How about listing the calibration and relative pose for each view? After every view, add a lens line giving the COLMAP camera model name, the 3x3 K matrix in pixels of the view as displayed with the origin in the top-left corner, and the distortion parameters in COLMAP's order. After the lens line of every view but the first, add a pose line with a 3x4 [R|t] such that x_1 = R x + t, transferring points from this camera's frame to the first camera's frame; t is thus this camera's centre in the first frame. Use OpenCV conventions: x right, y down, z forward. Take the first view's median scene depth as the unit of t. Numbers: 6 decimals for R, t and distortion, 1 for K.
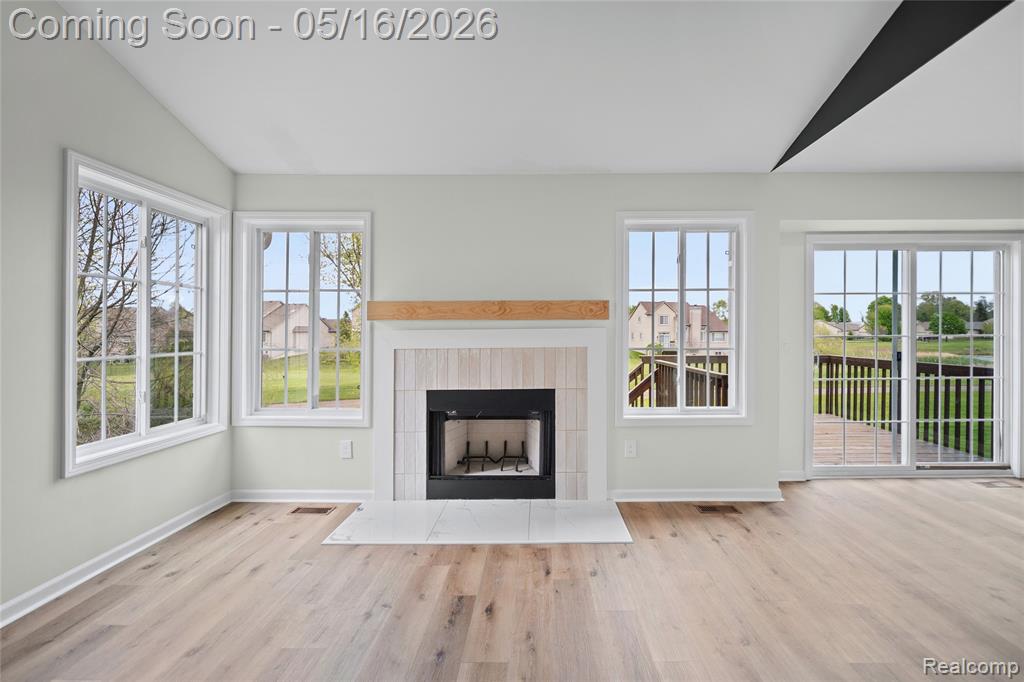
lens RADIAL K [[405.4, 0, 541.5], [0, 405.4, 336.7], [0, 0, 1]] dist [-0.001709, -0.000264]
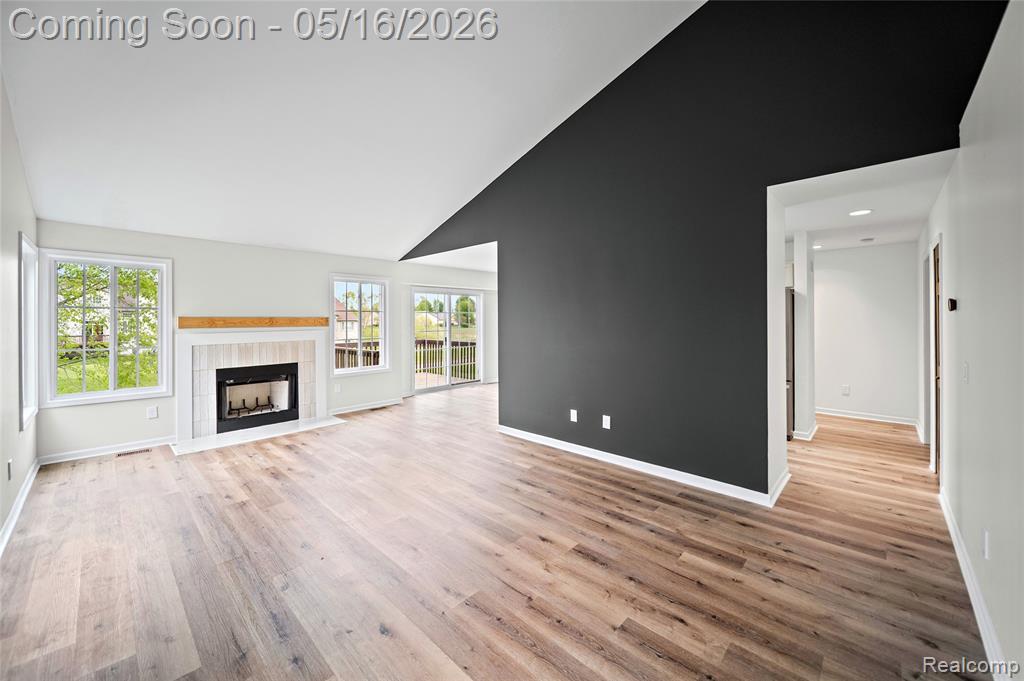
lens RADIAL K [[387.8, 0, 508.8], [0, 387.8, 323.8], [0, 0, 1]] dist [-0.000159, -0.004192]
pose [[0.687198, -0.005492, 0.726449, -0.605612], [0.006787, 0.999976, 0.001140, -0.049033], [-0.726438, 0.004147, 0.687219, -0.975637]]
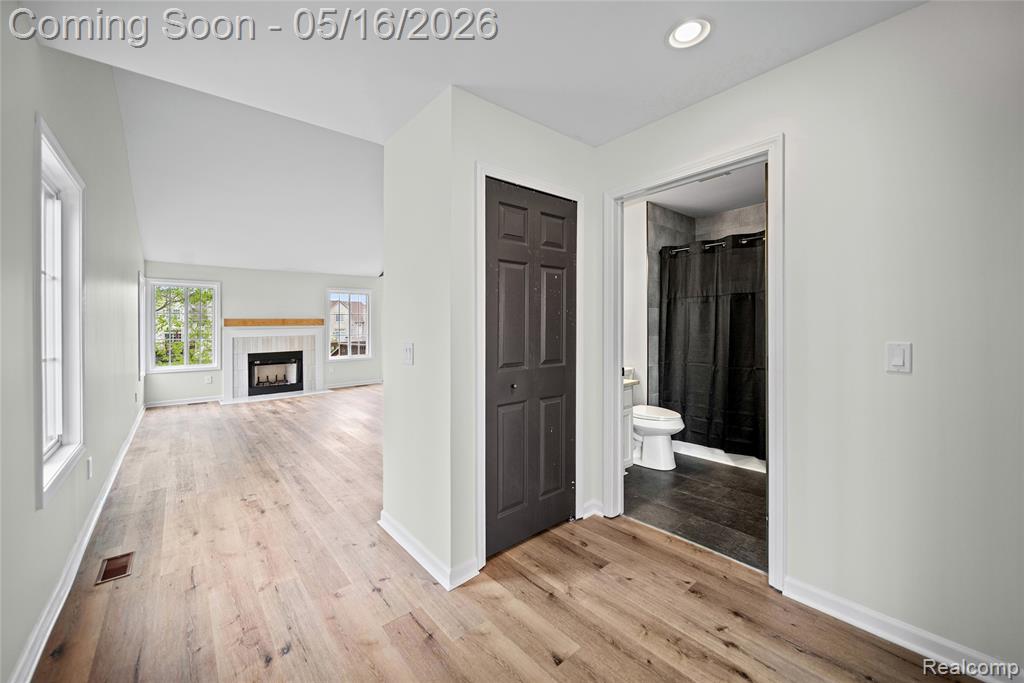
lens RADIAL K [[379.2, 0, 497.1], [0, 379.2, 330.9], [0, 0, 1]] dist [0.007376, -0.016497]
pose [[0.770234, -0.011718, 0.637654, -0.583864], [0.017798, 0.999837, -0.003124, 0.025463], [-0.637514, 0.013755, 0.770316, -1.805284]]
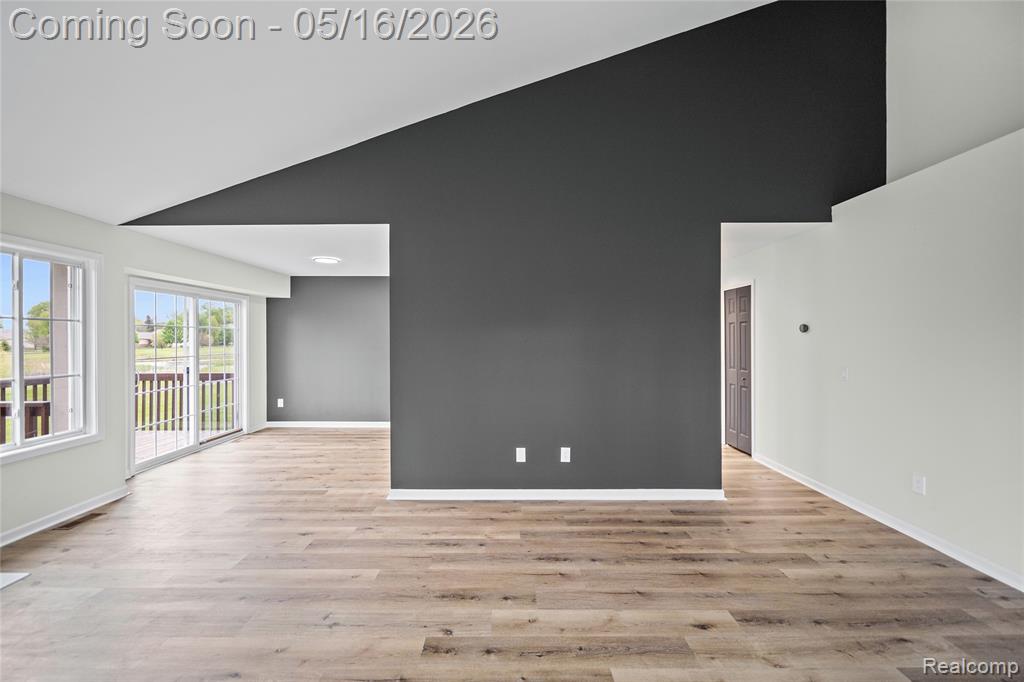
lens RADIAL K [[389.8, 0, 504.6], [0, 389.8, 340.9], [0, 0, 1]] dist [-0.001416, -0.000828]
pose [[0.001558, 0.002693, 0.999995, -0.583674], [0.010339, 0.999943, -0.002709, -0.048626], [-0.999945, 0.010343, 0.001530, -0.153535]]
